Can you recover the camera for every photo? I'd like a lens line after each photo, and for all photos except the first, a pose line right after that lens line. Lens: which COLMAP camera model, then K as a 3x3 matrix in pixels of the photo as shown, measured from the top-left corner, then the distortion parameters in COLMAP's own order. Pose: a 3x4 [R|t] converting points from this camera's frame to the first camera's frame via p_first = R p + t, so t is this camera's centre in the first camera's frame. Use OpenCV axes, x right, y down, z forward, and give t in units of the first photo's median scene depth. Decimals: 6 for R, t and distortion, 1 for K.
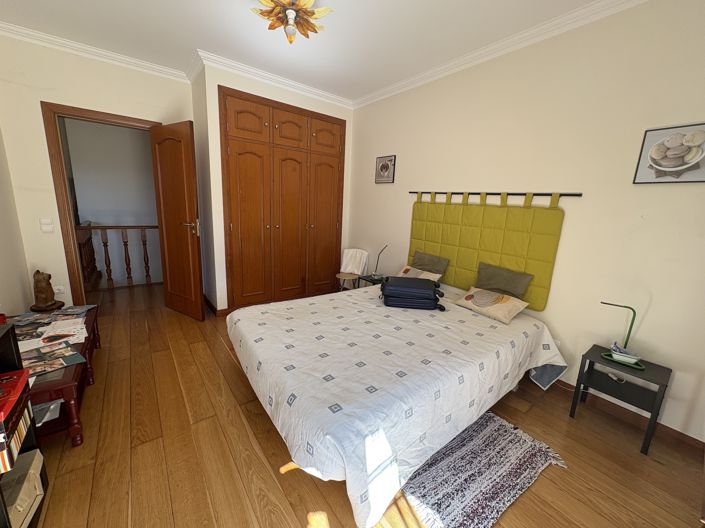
lens RADIAL K [[279.4, 0, 352.5], [0, 279.4, 264.0], [0, 0, 1]] dist [-0.002270, -0.000197]
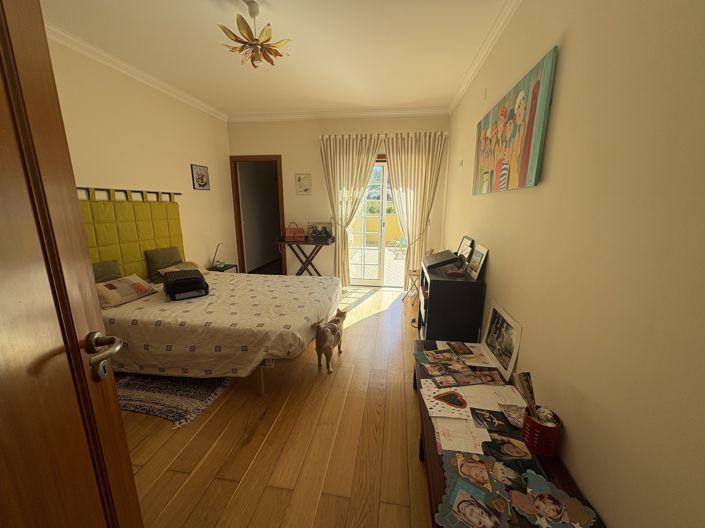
lens RADIAL K [[279.4, 0, 352.5], [0, 279.4, 264.0], [0, 0, 1]] dist [-0.002270, -0.000197]
pose [[-0.683943, -0.205474, 0.700002, -1.241157], [0.114659, 0.917317, 0.381292, -0.389004], [-0.720469, 0.341043, -0.603833, 1.429834]]
